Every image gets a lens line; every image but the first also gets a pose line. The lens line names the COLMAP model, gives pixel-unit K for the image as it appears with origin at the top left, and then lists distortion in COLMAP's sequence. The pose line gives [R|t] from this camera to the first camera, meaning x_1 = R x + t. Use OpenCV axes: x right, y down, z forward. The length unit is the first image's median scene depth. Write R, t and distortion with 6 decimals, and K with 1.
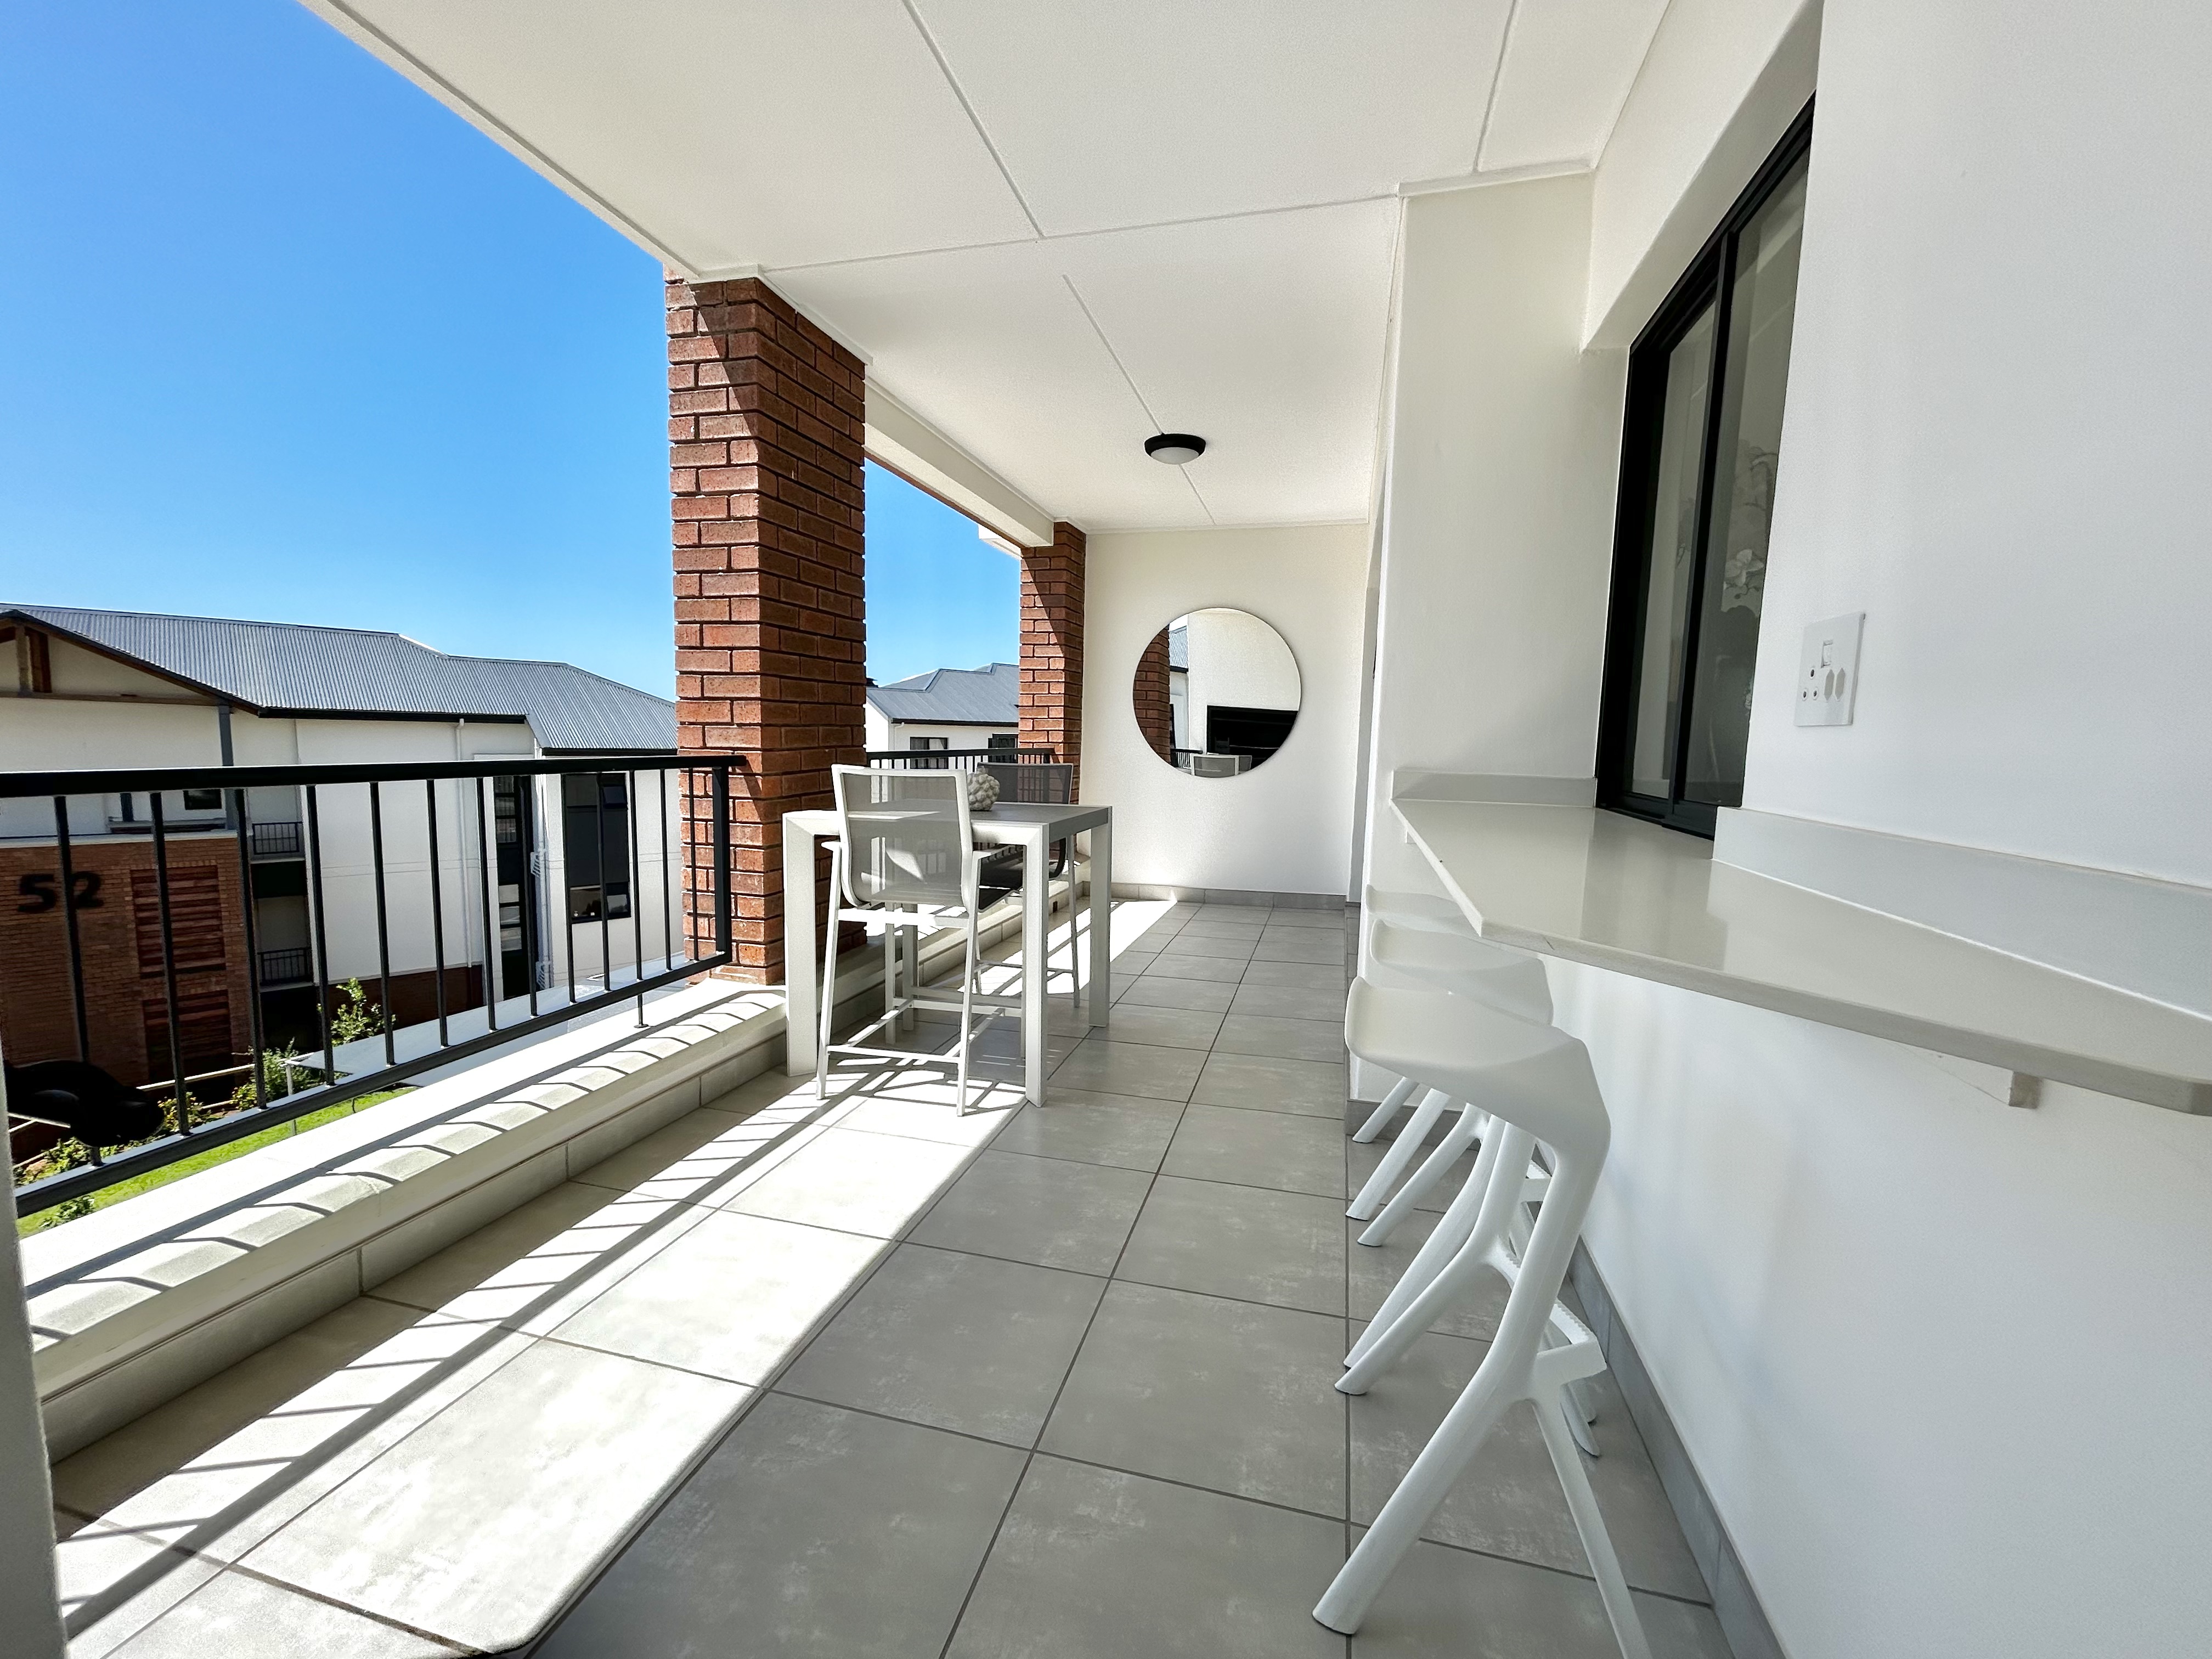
lens RADIAL K [[892.0, 0, 1094.6], [0, 892.0, 829.5], [0, 0, 1]] dist [-0.000044, 0.000870]
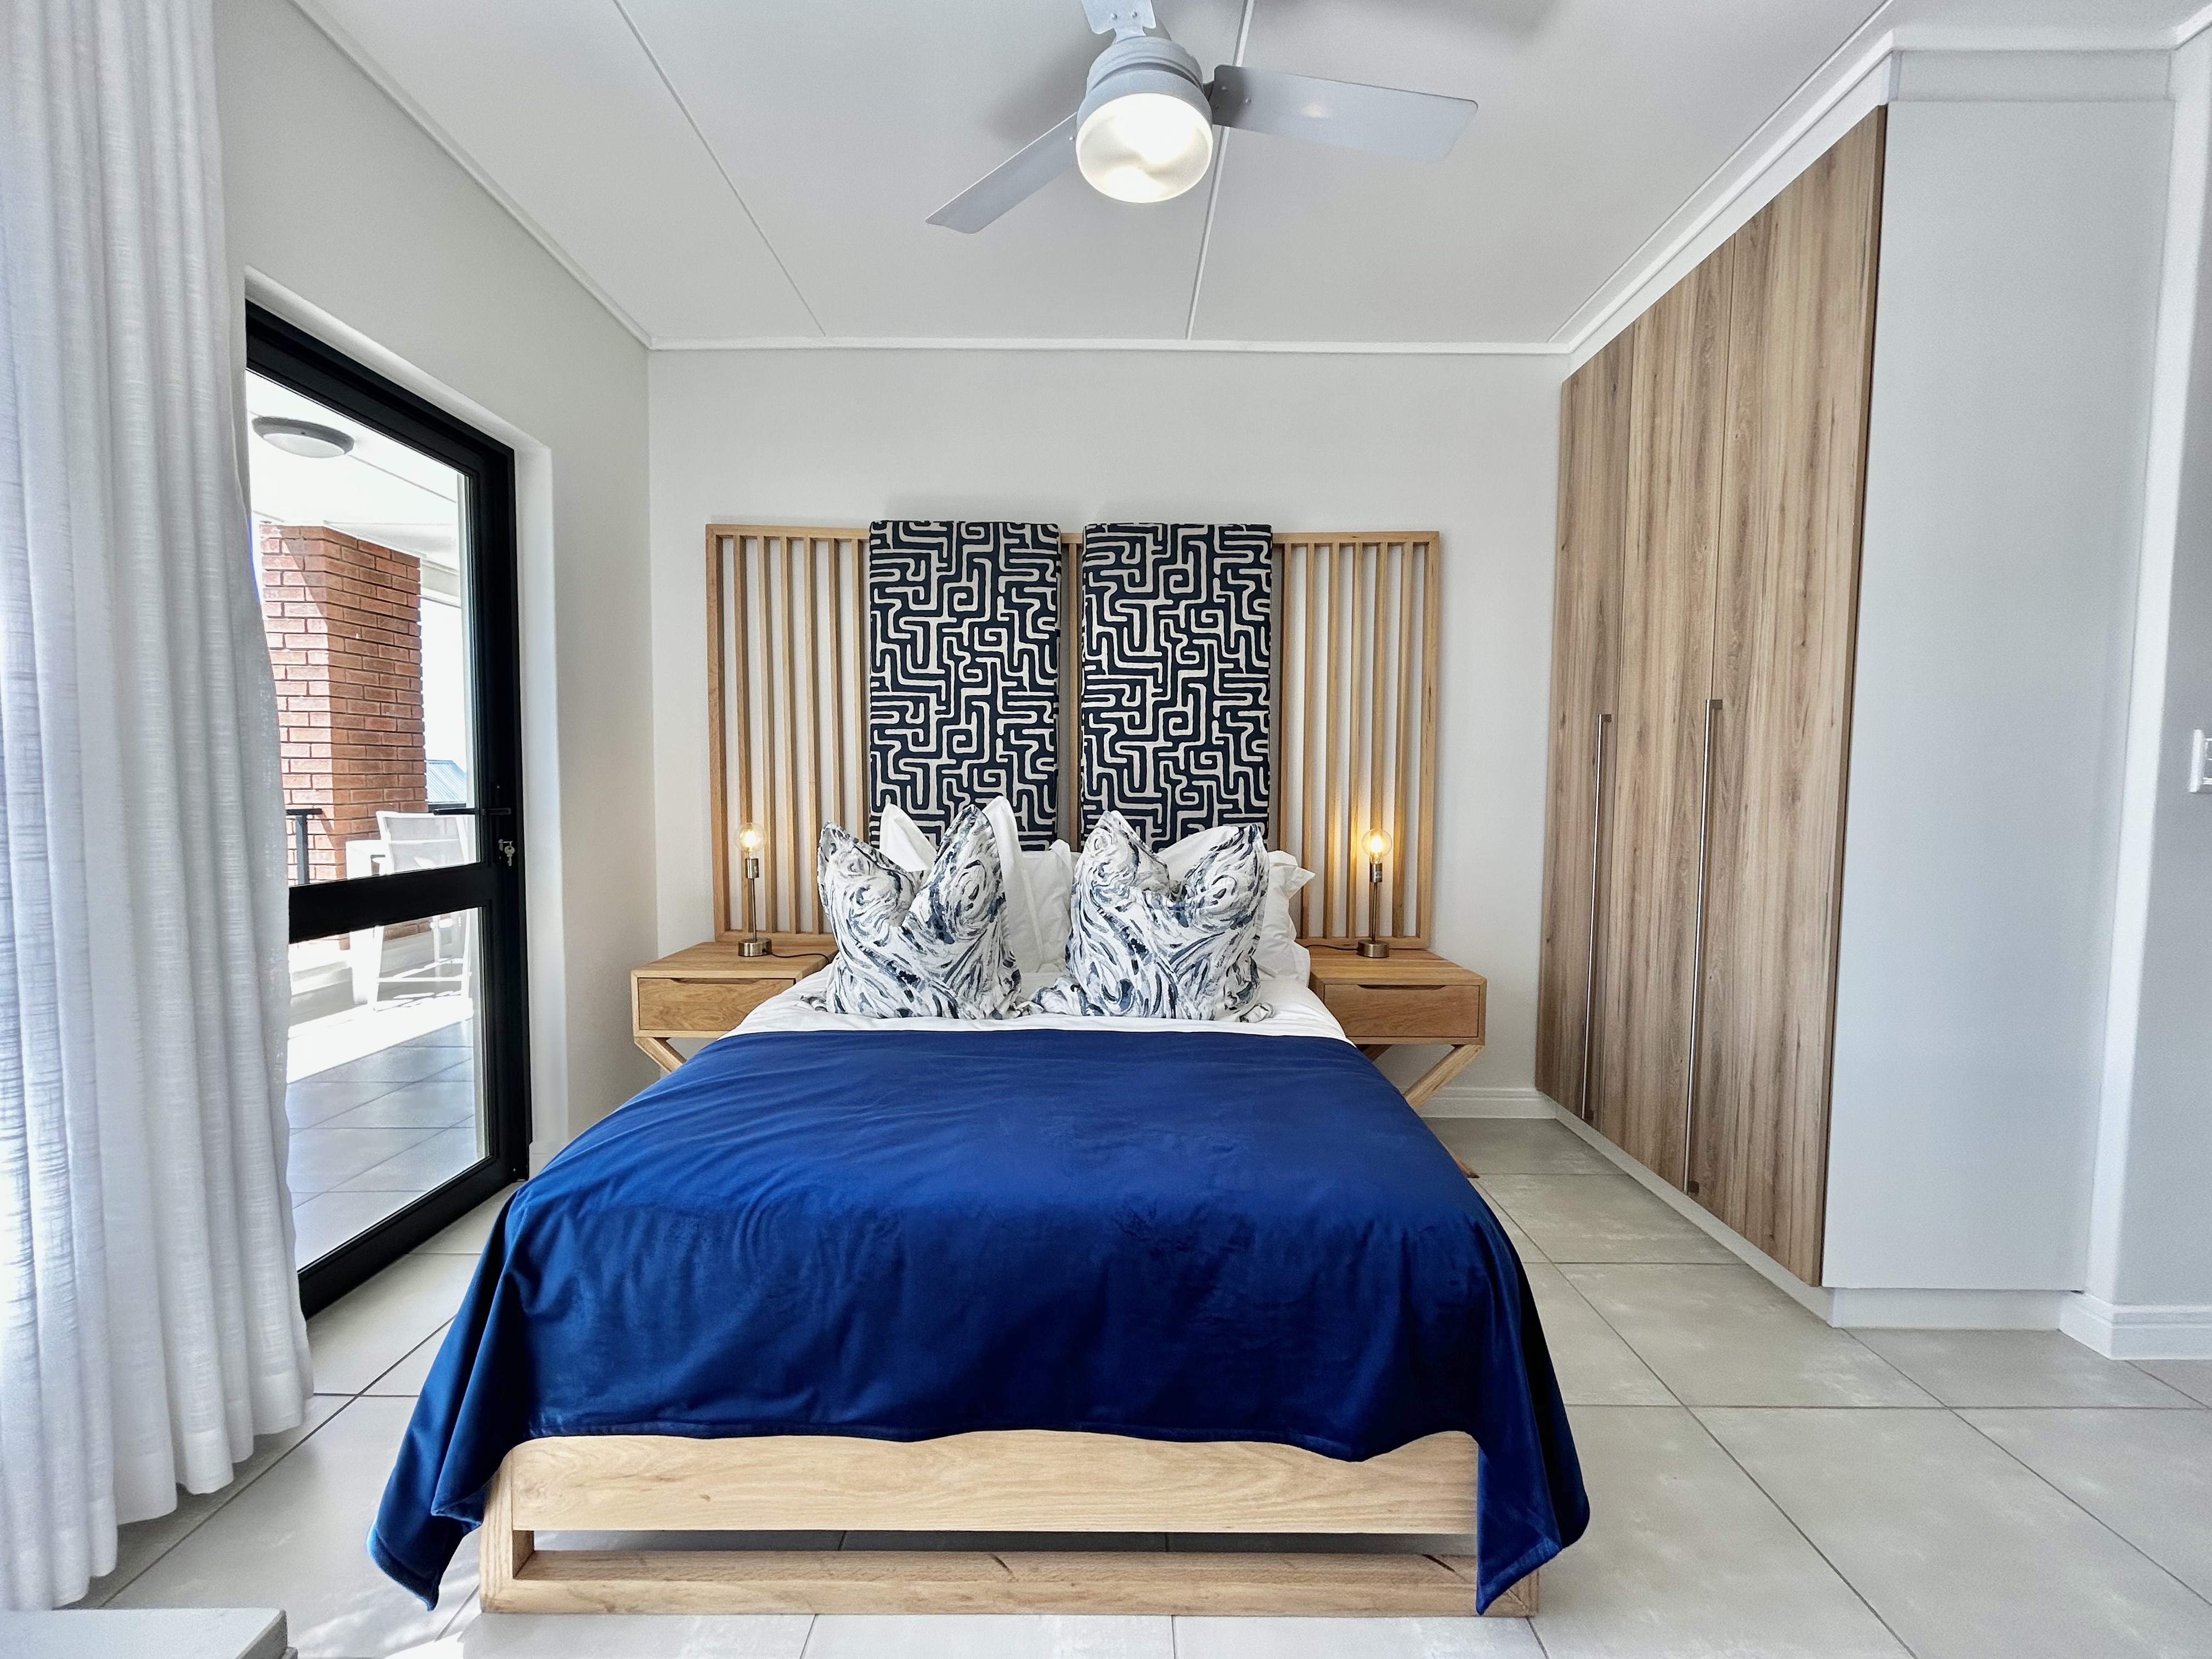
lens RADIAL K [[892.0, 0, 1112.1], [0, 892.0, 827.9], [0, 0, 1]] dist [-0.000044, 0.000870]
pose [[0.960384, -0.035115, 0.276458, 0.518068], [0.047761, 0.998092, -0.039142, 0.081781], [-0.274556, 0.050795, 0.960229, -0.915705]]
